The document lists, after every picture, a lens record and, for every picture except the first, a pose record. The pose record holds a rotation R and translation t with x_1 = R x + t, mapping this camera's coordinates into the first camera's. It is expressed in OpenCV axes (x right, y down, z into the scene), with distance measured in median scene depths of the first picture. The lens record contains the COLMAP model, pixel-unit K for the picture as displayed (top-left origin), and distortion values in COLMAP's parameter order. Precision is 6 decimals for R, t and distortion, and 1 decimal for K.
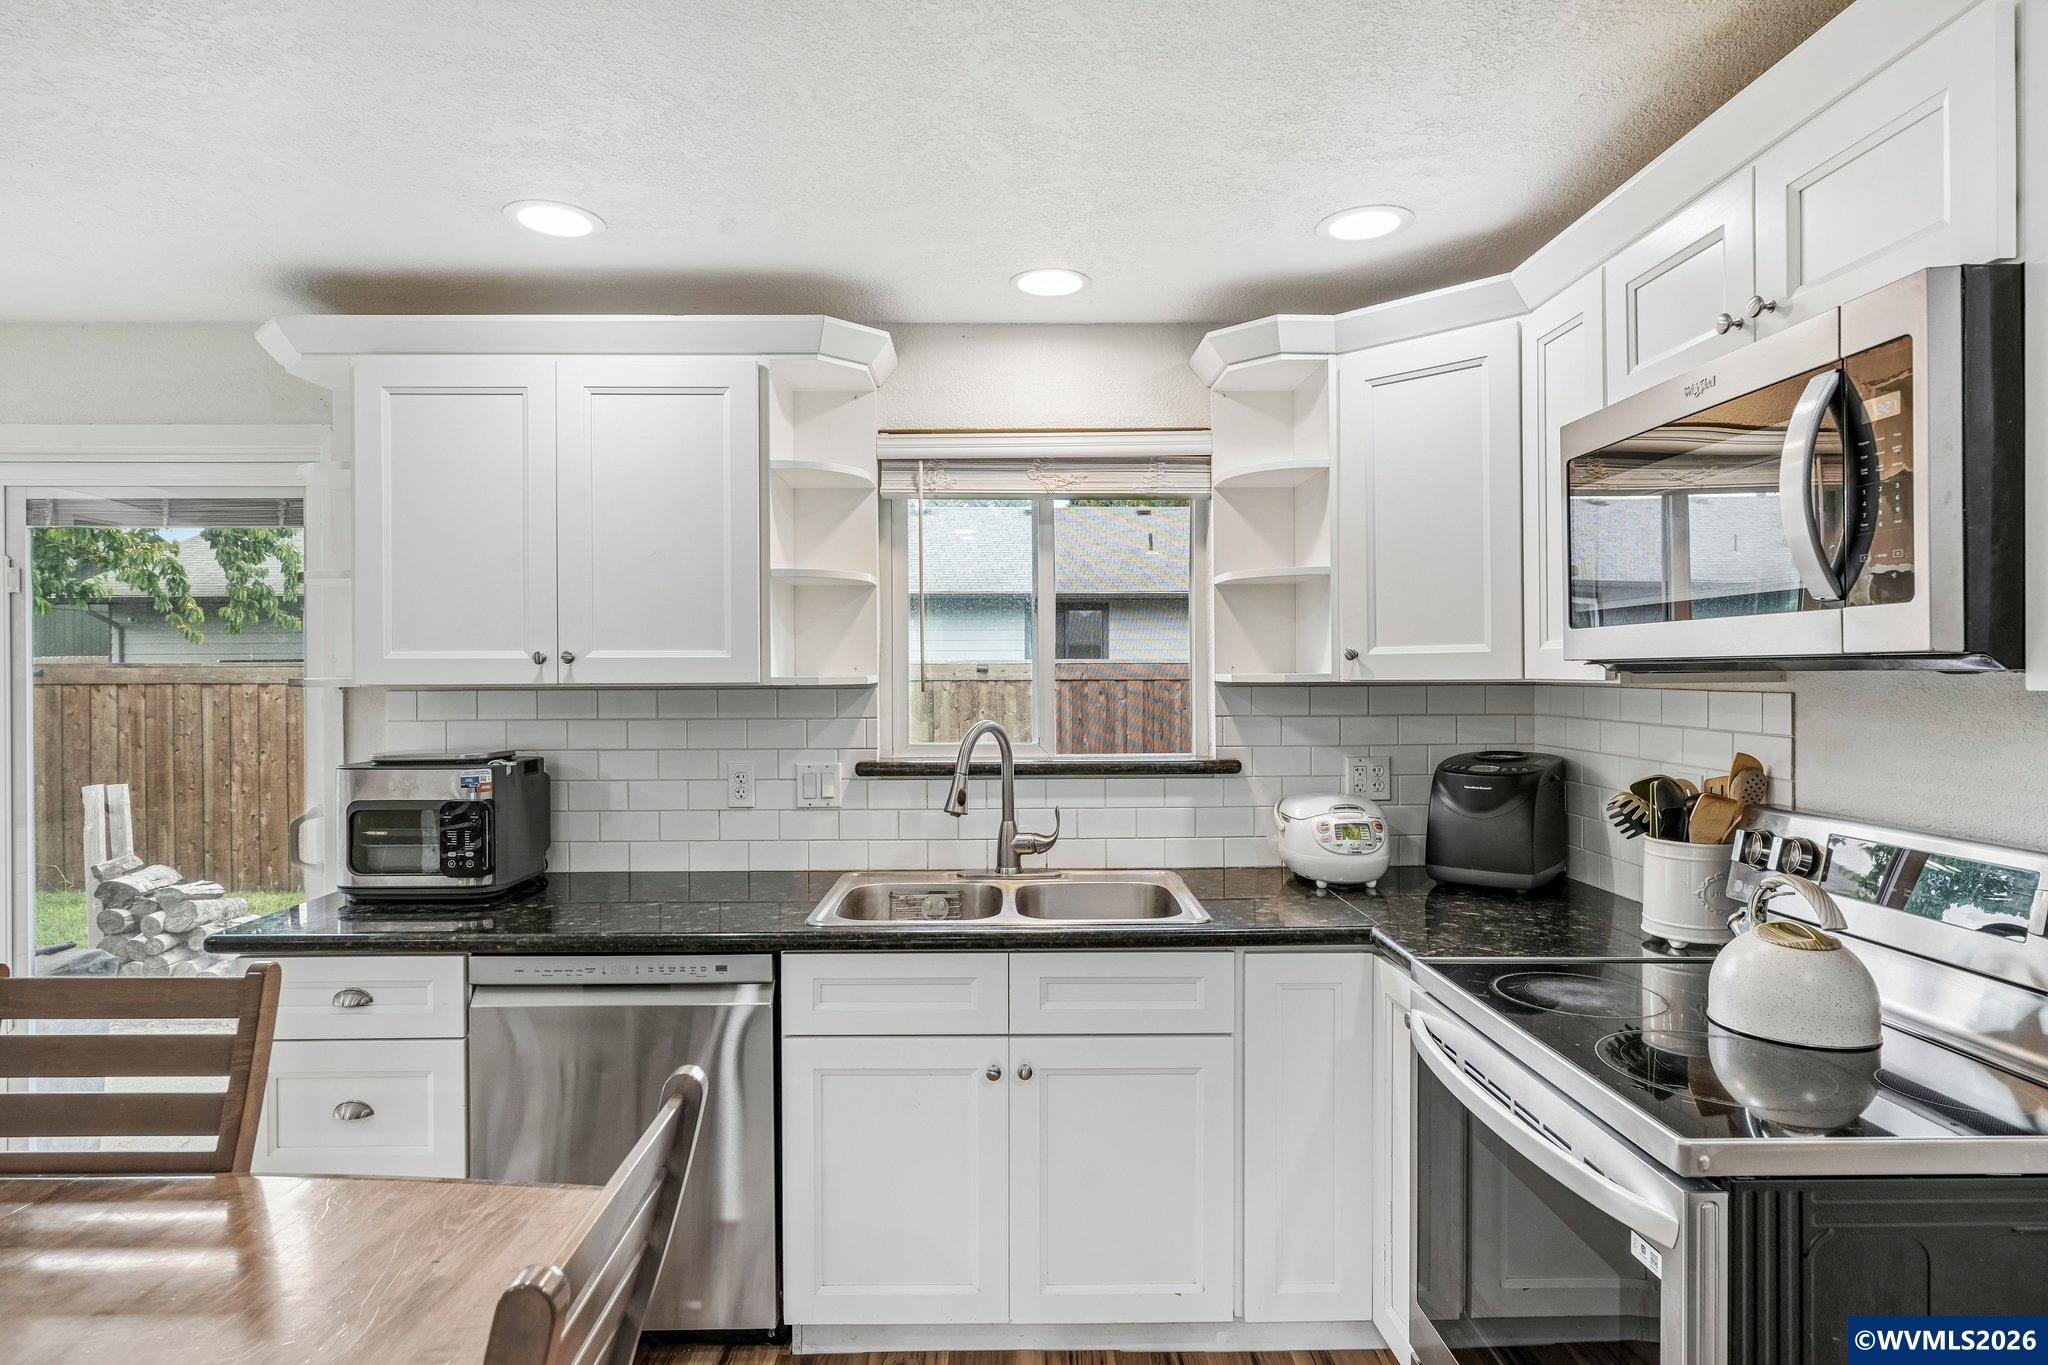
lens RADIAL K [[1097.6, 0, 1022.3], [0, 1097.6, 675.7], [0, 0, 1]] dist [-0.005493, 0.002305]
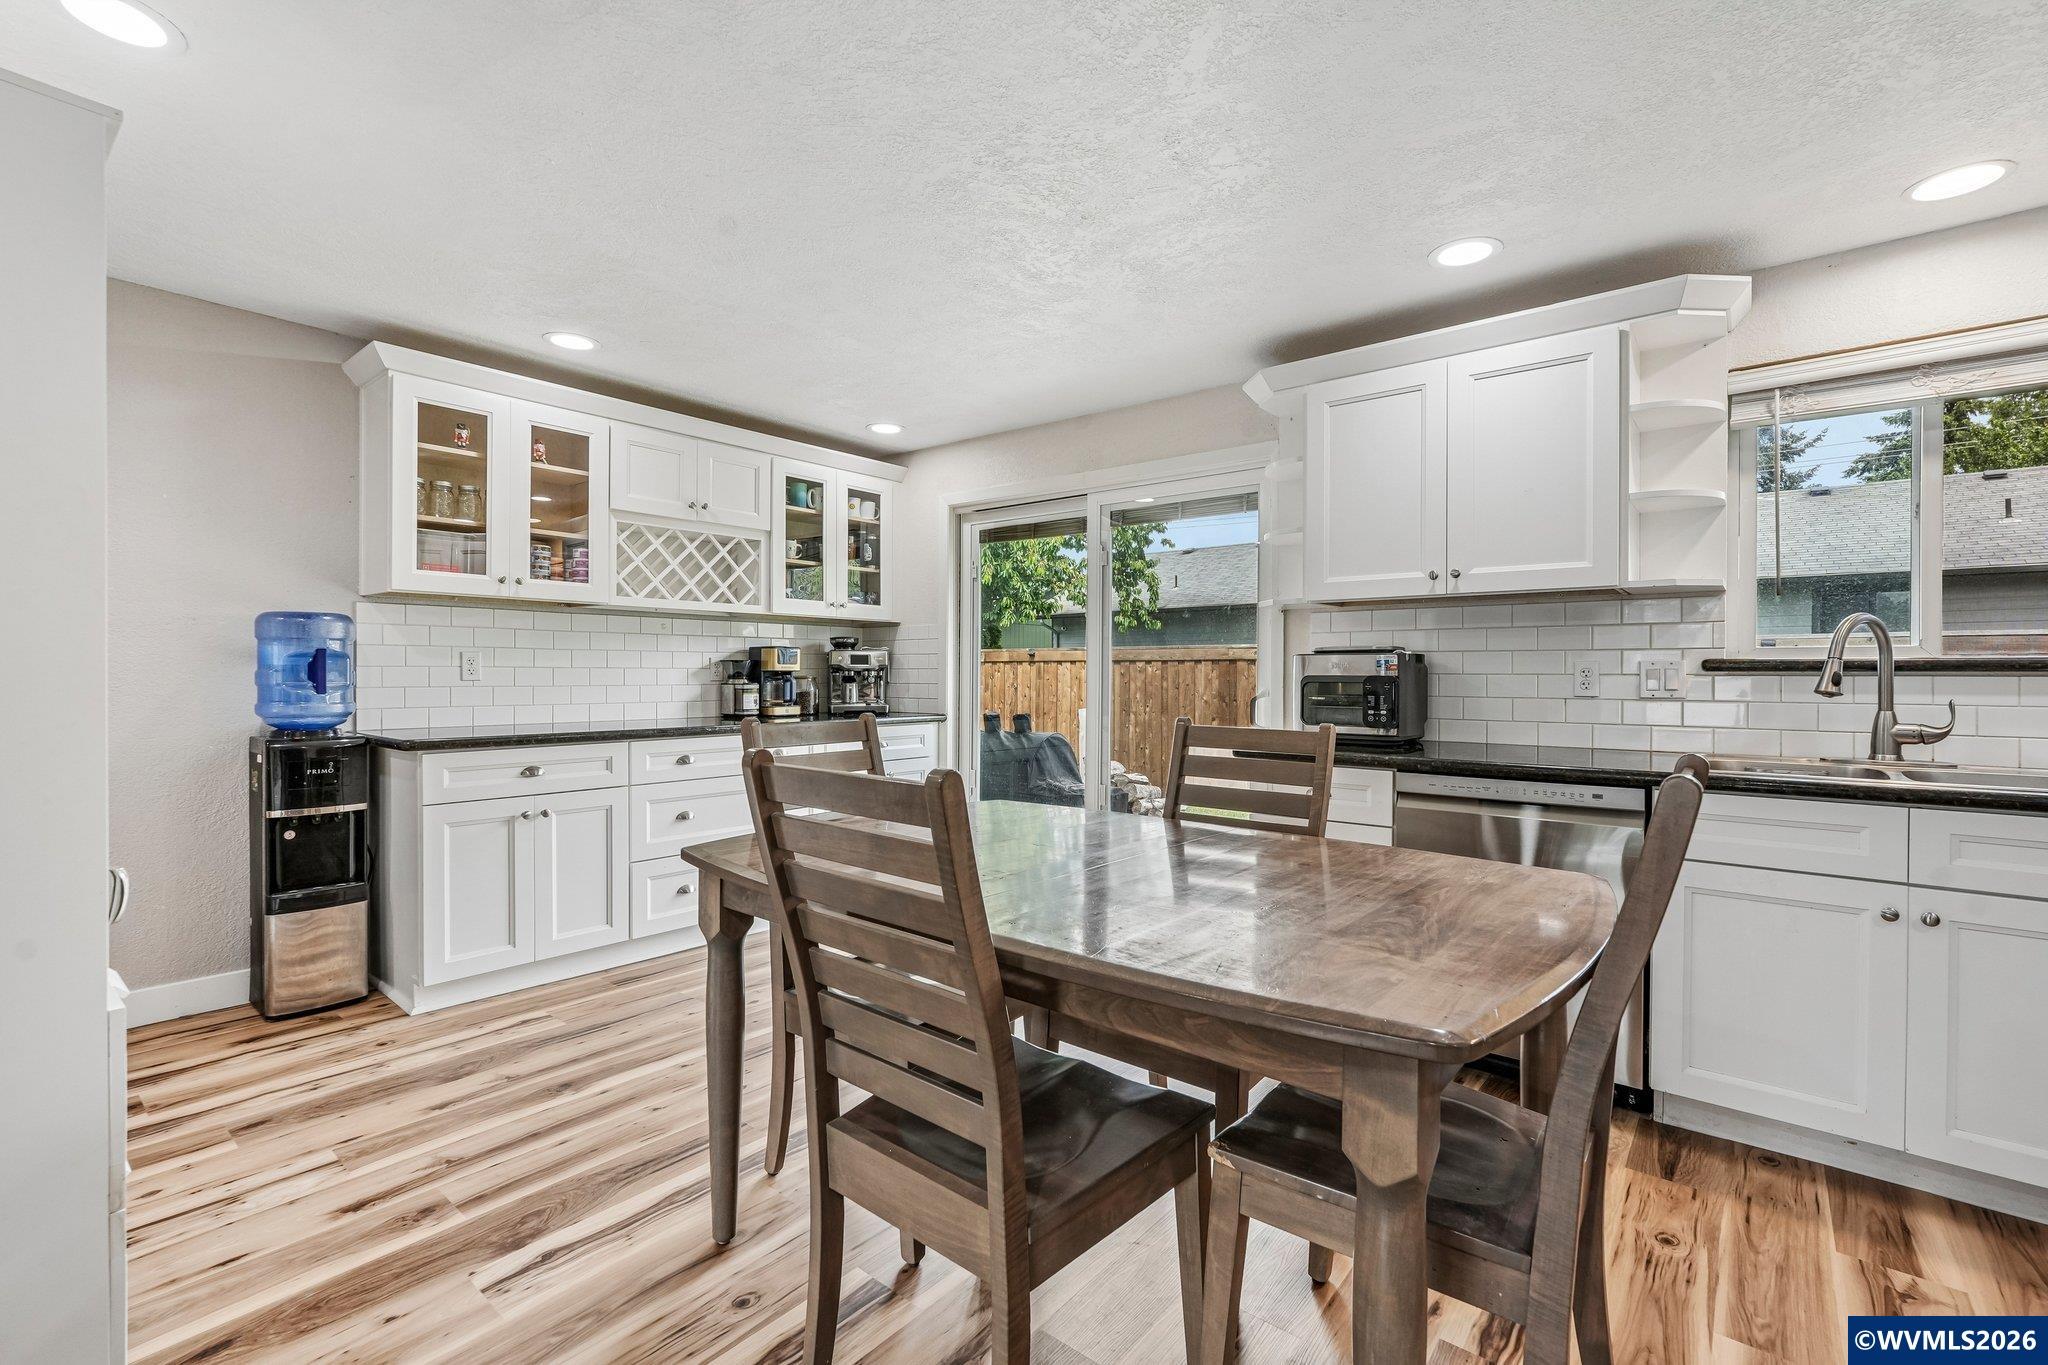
lens RADIAL K [[899.2, 0, 1015.2], [0, 899.2, 678.5], [0, 0, 1]] dist [-0.012031, 0.003792]
pose [[0.756004, 0.010609, -0.654481, -0.090128], [-0.010173, 0.999938, 0.004458, 0.111798], [0.654487, 0.003288, 0.756066, -0.207487]]
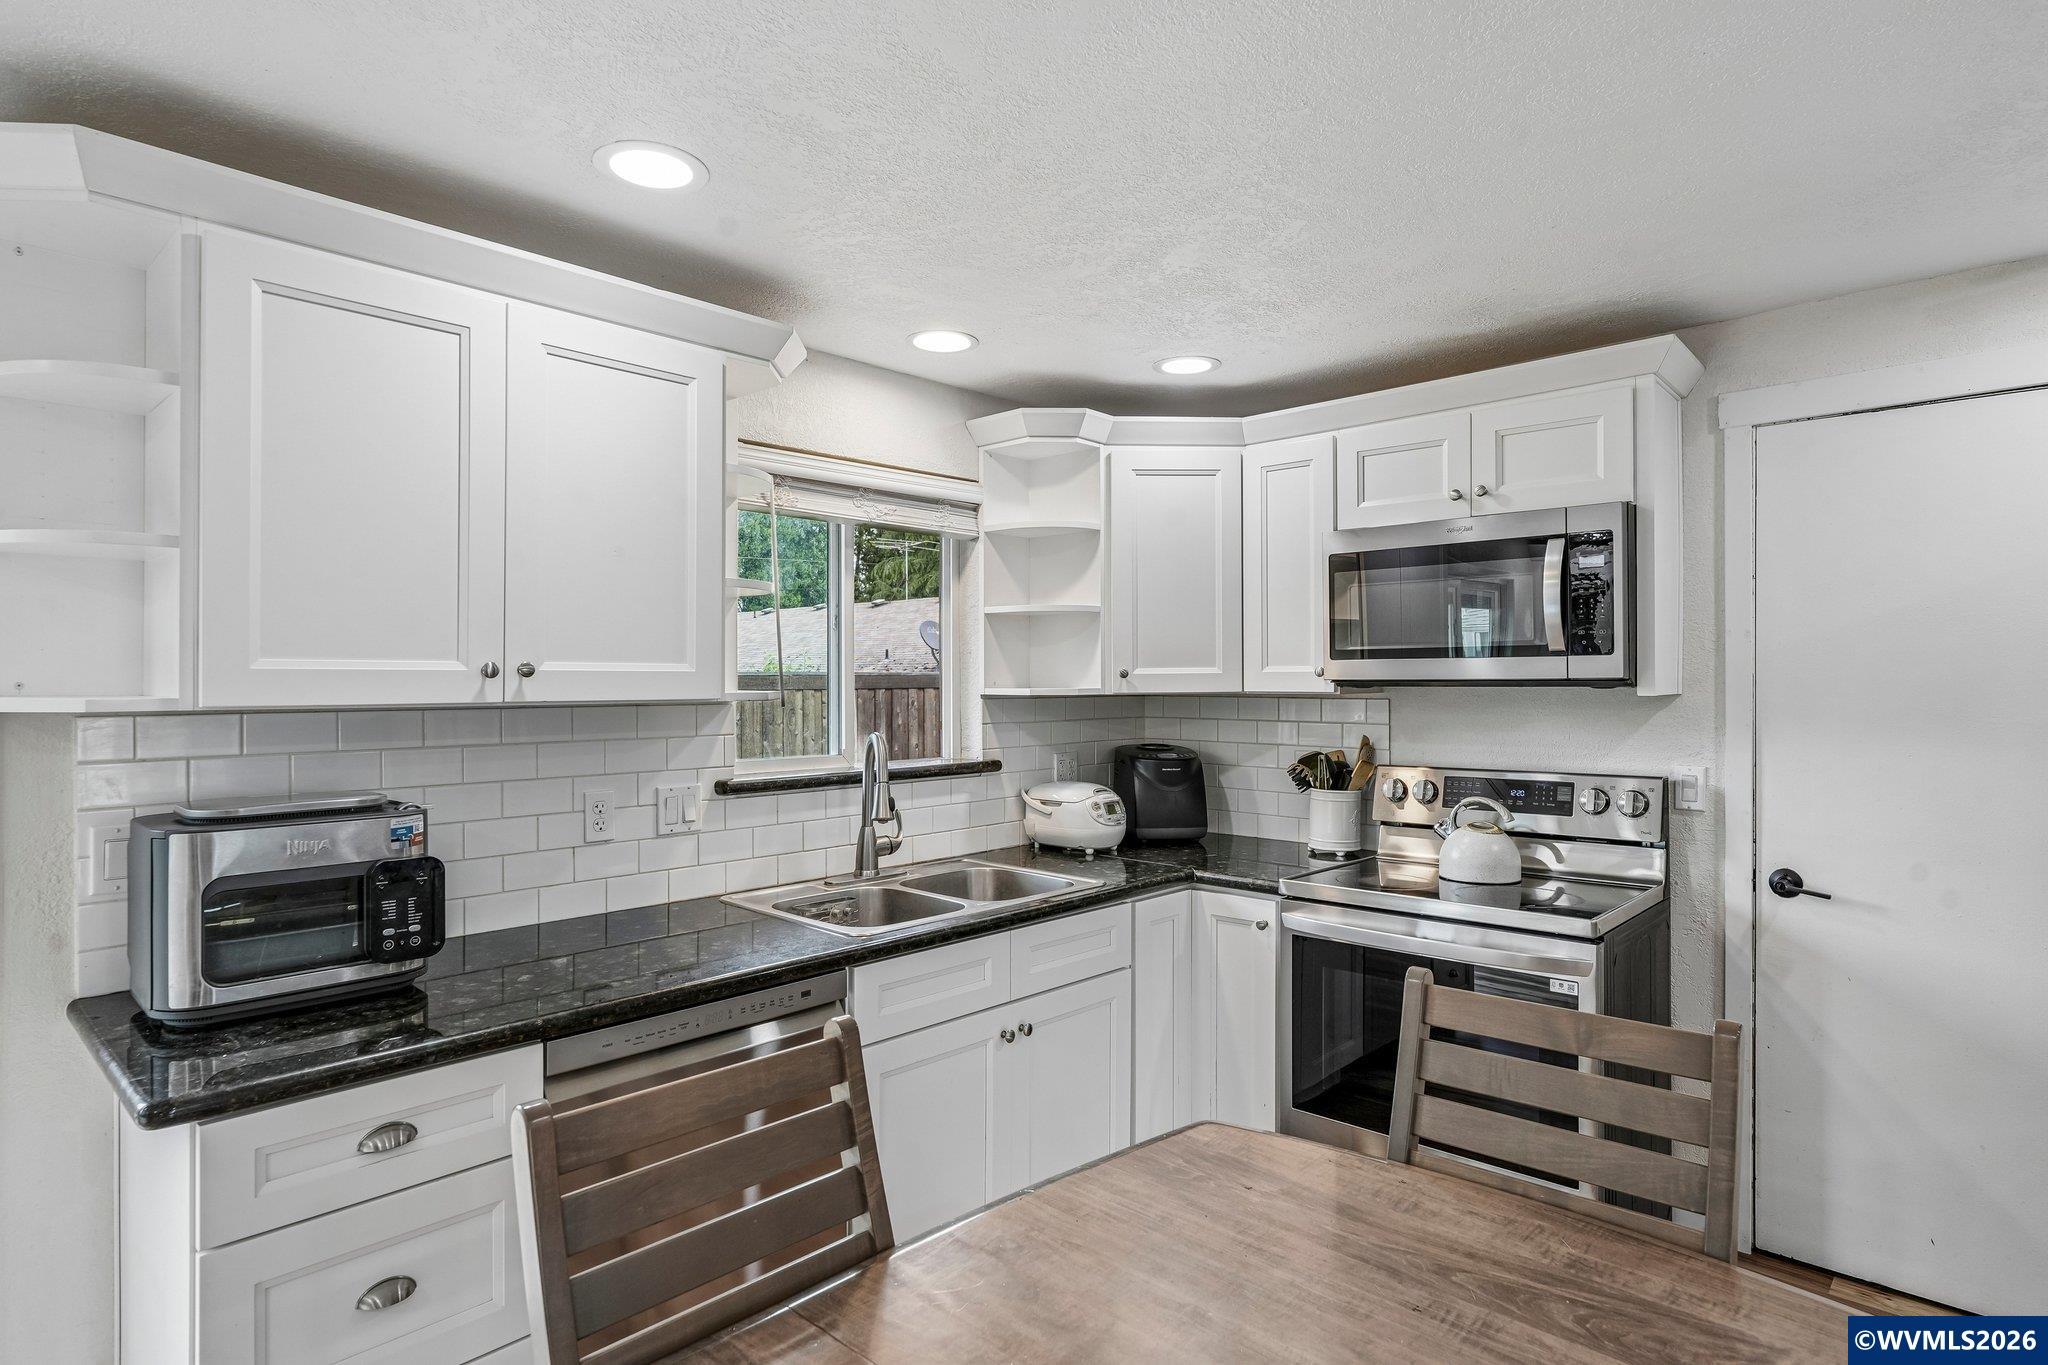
lens RADIAL K [[1097.6, 0, 1020.9], [0, 1097.6, 673.7], [0, 0, 1]] dist [-0.005493, 0.002305]
pose [[0.694593, 0.007689, 0.719362, -0.720757], [0.002127, 0.999917, -0.012742, -0.002478], [-0.719400, 0.010380, 0.694518, 0.161407]]
